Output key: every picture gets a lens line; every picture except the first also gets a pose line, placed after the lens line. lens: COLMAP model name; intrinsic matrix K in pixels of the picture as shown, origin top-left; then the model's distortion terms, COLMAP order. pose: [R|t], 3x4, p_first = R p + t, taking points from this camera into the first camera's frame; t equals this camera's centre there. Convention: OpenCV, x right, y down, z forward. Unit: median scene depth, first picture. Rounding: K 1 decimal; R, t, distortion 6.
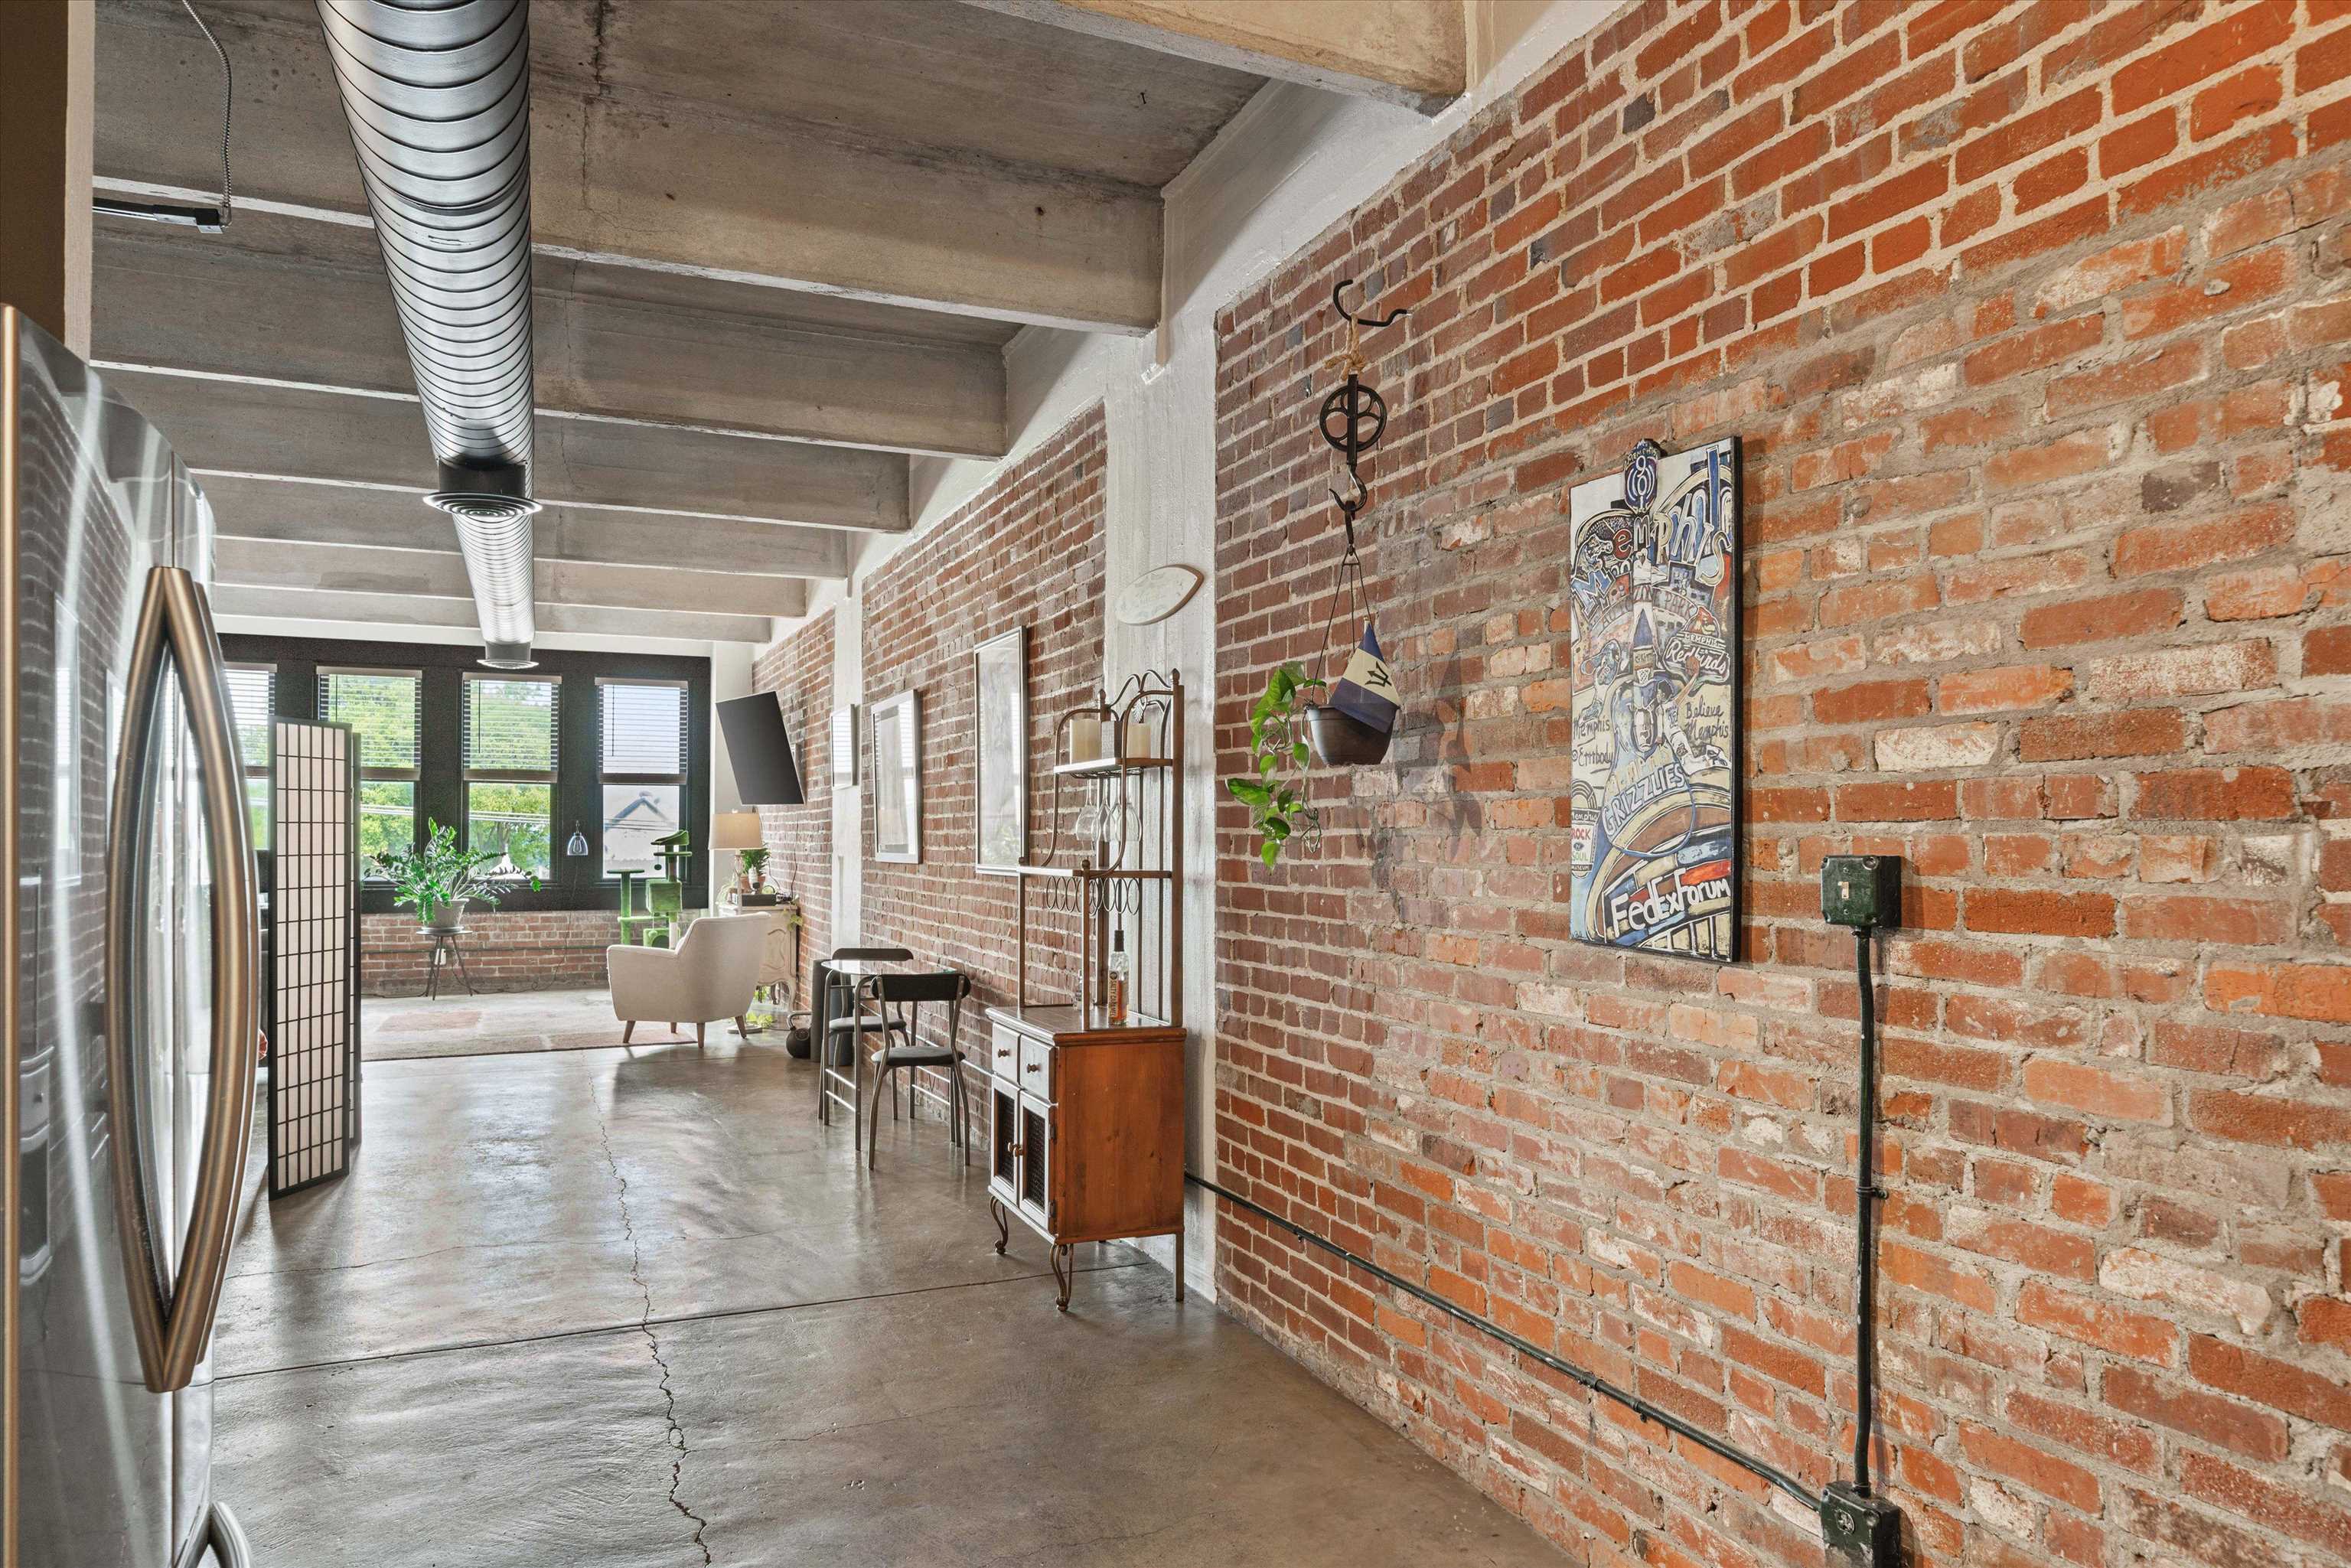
lens RADIAL K [[1492.0, 0, 1182.7], [0, 1492.0, 827.1], [0, 0, 1]] dist [0.000270, 0.000470]
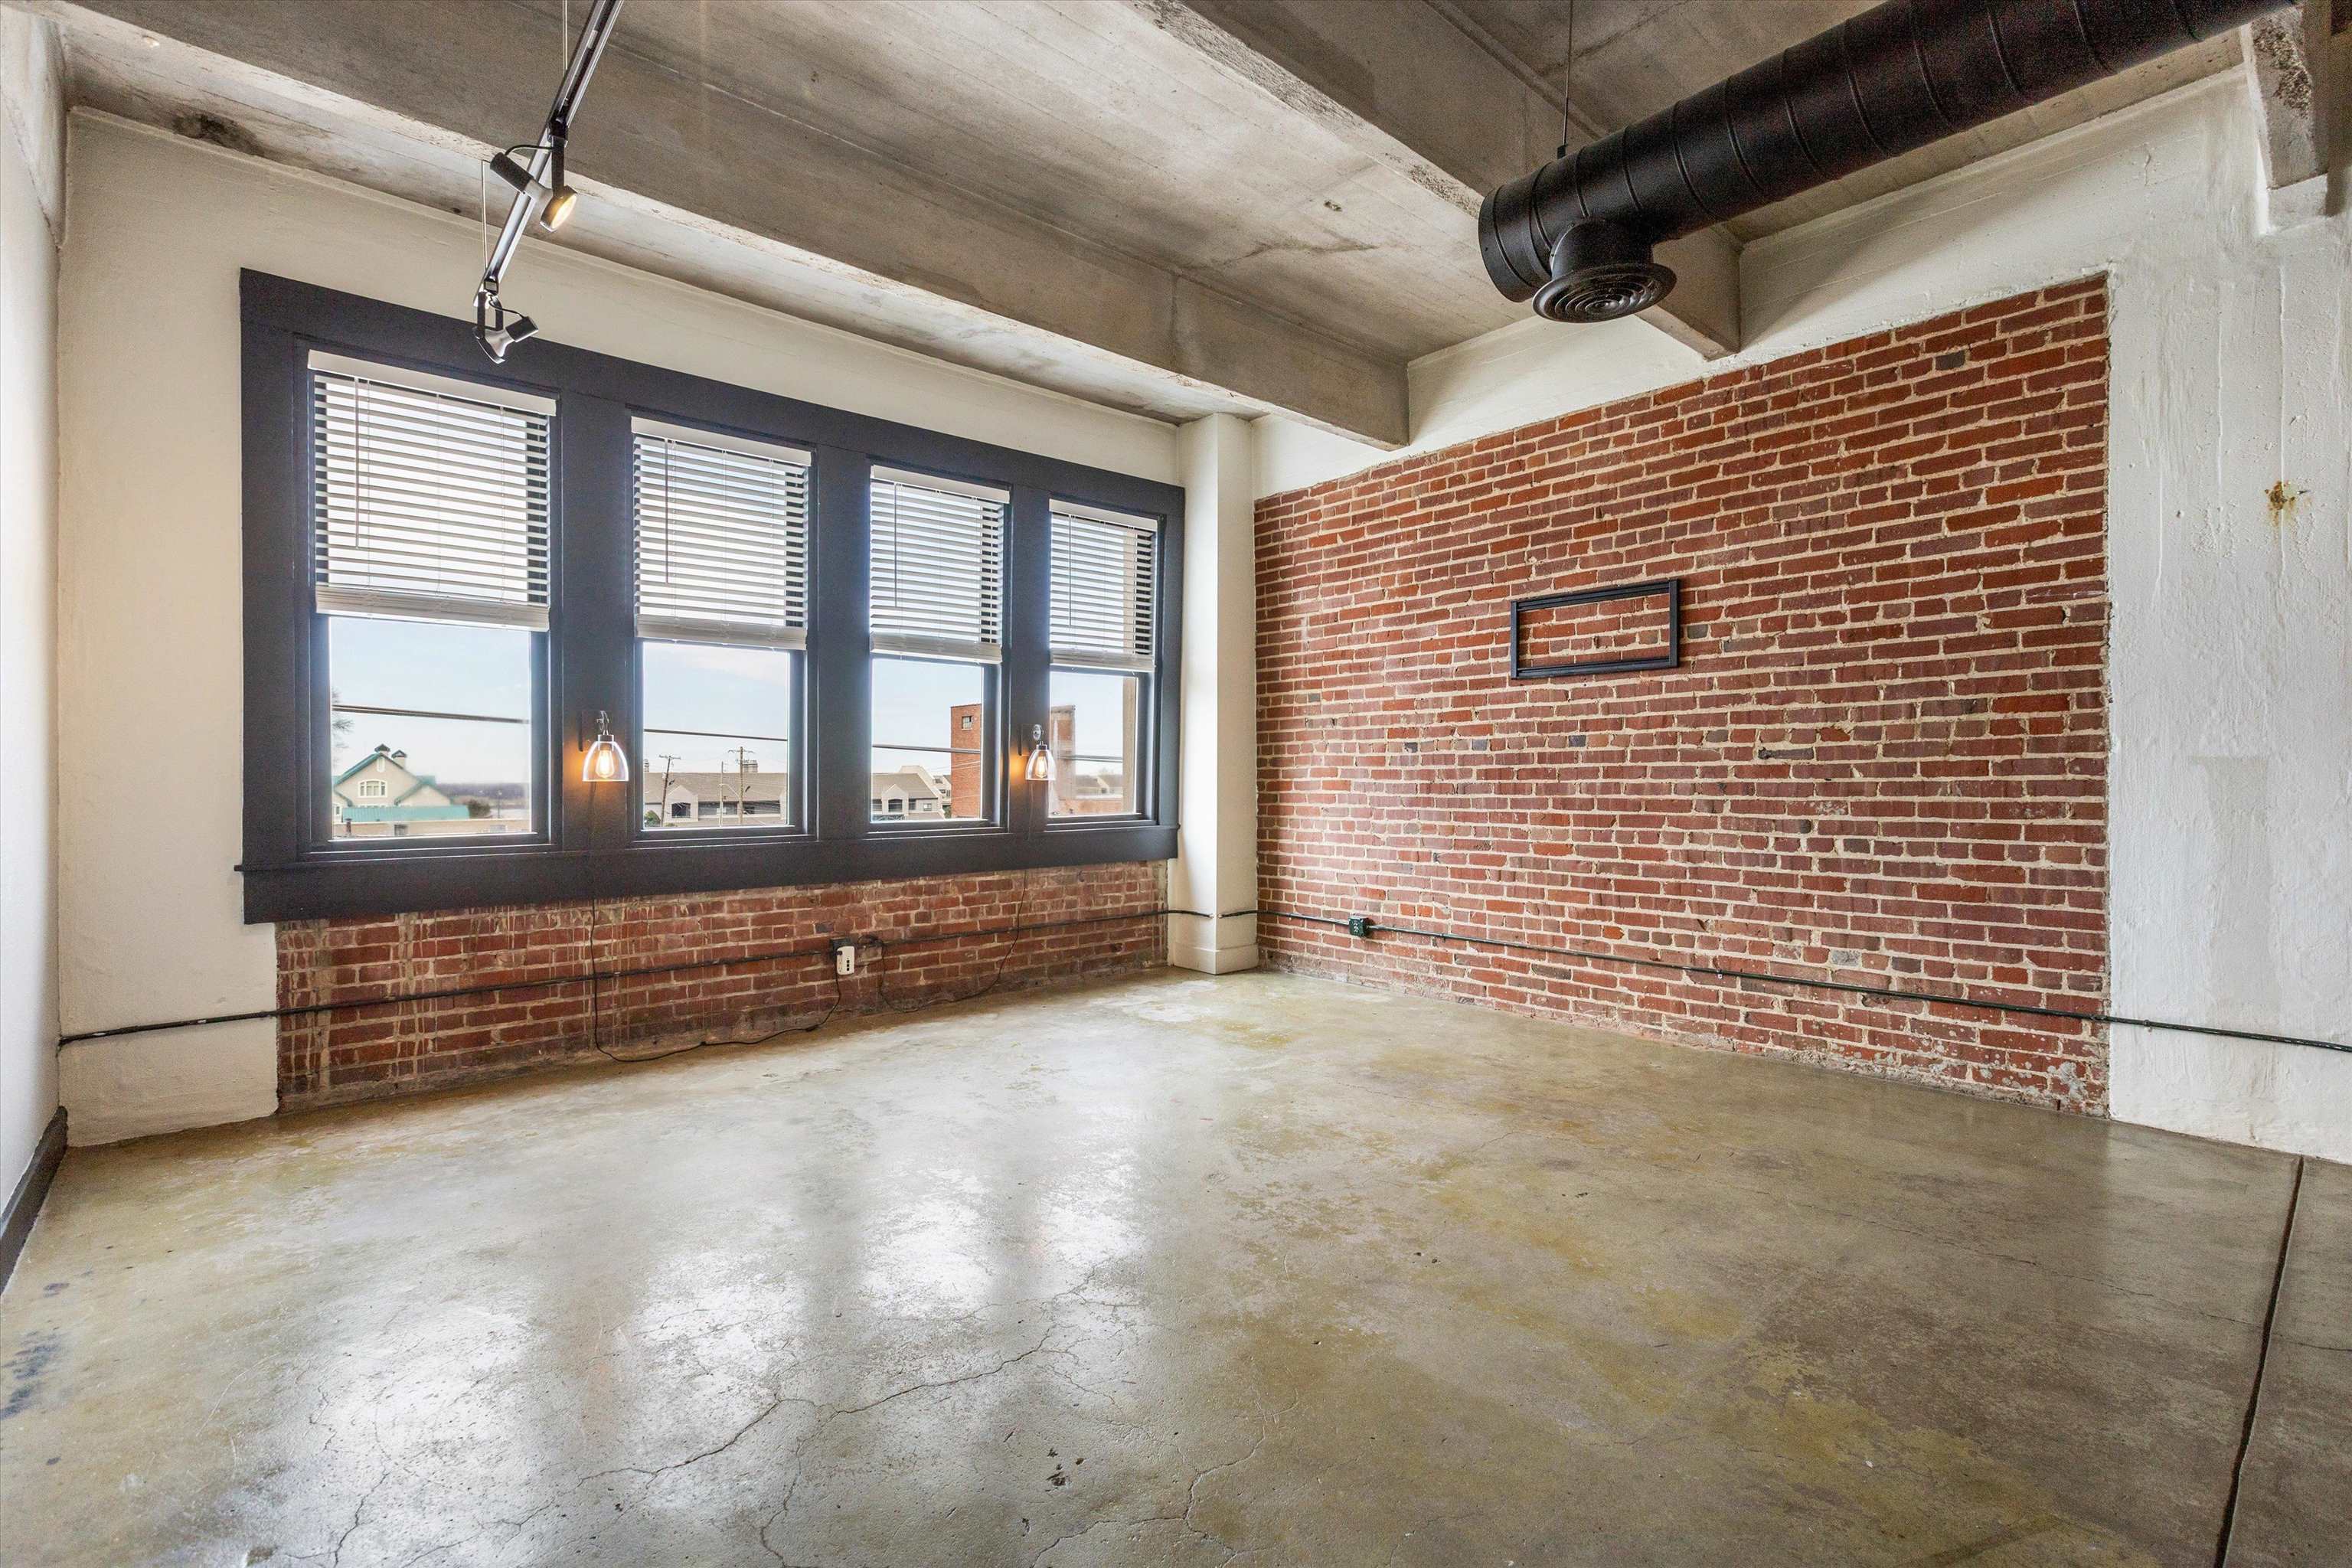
lens RADIAL K [[1072.4, 0, 1171.3], [0, 1072.4, 780.9], [0, 0, 1]] dist [0.010907, 0.000066]
pose [[0.953772, -0.009553, 0.300378, -1.718101], [0.007729, 0.999944, 0.007258, 0.056933], [-0.300431, -0.004601, 0.953793, 1.961560]]
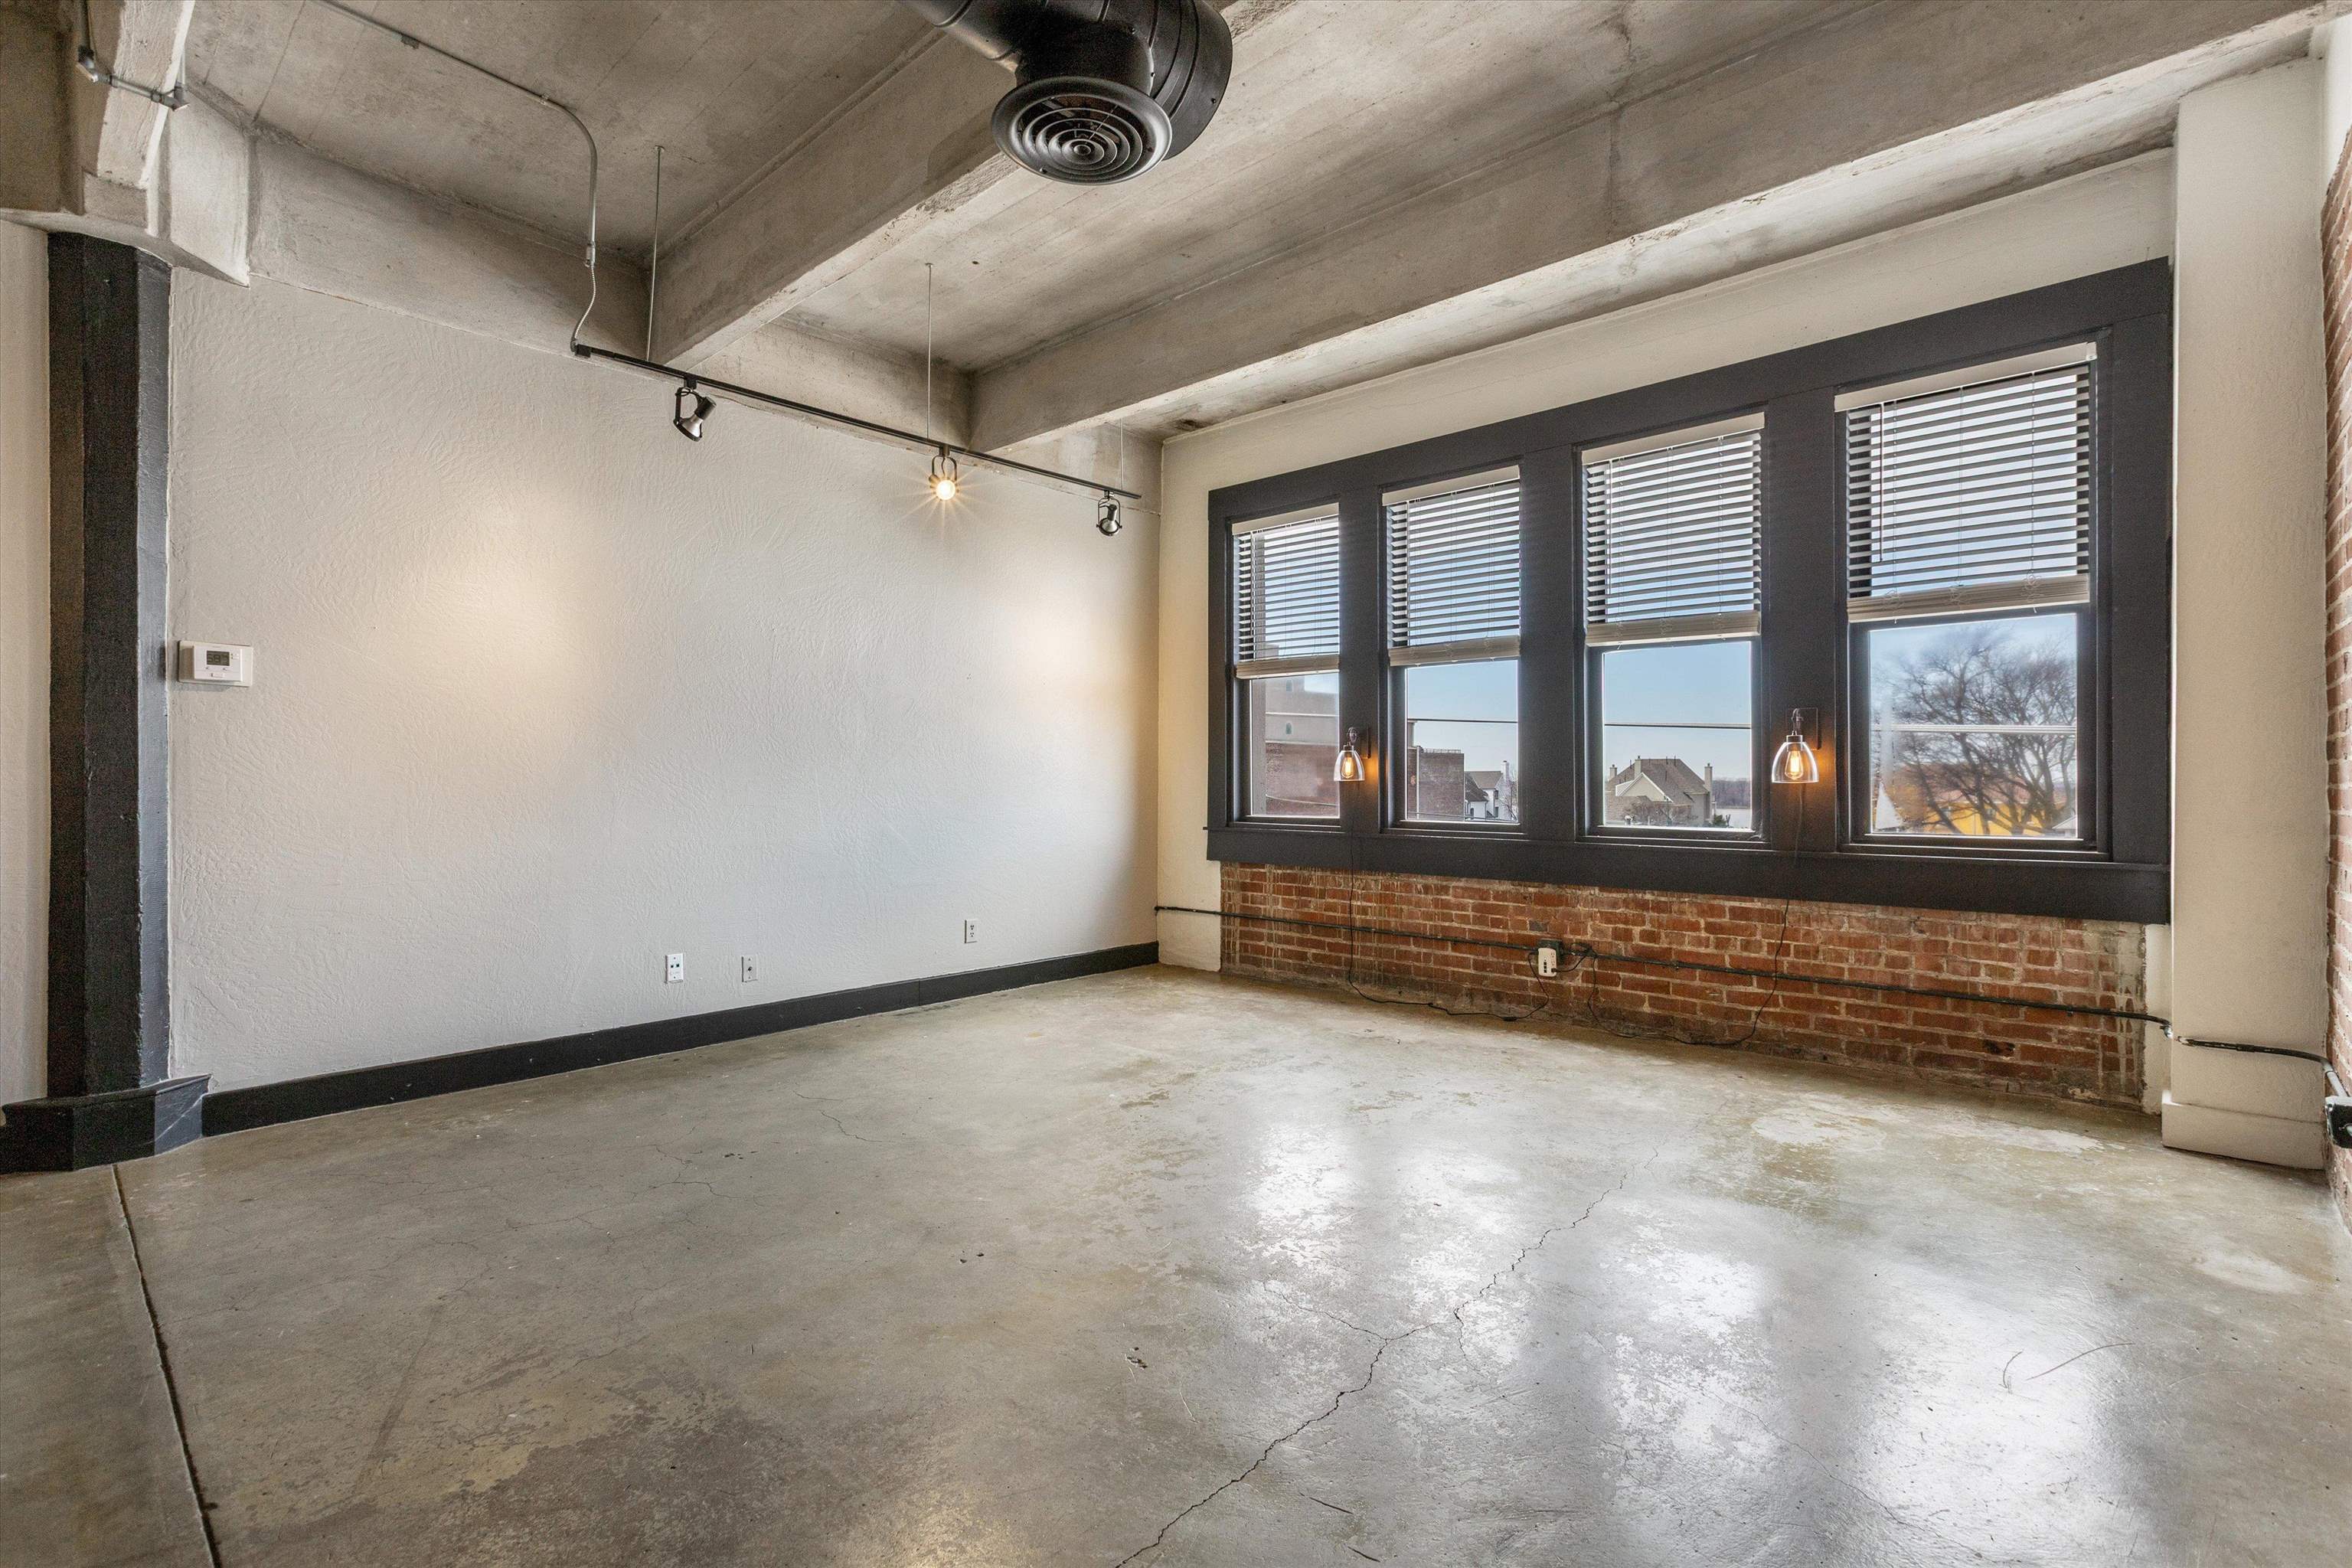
lens RADIAL K [[1062.3, 0, 1180.2], [0, 1062.3, 774.4], [0, 0, 1]] dist [0.003839, -0.000772]
pose [[0.403776, -0.009592, -0.914807, -0.632450], [0.005514, 0.999952, -0.008051, 0.062649], [0.914841, -0.001793, 0.403810, 2.432252]]
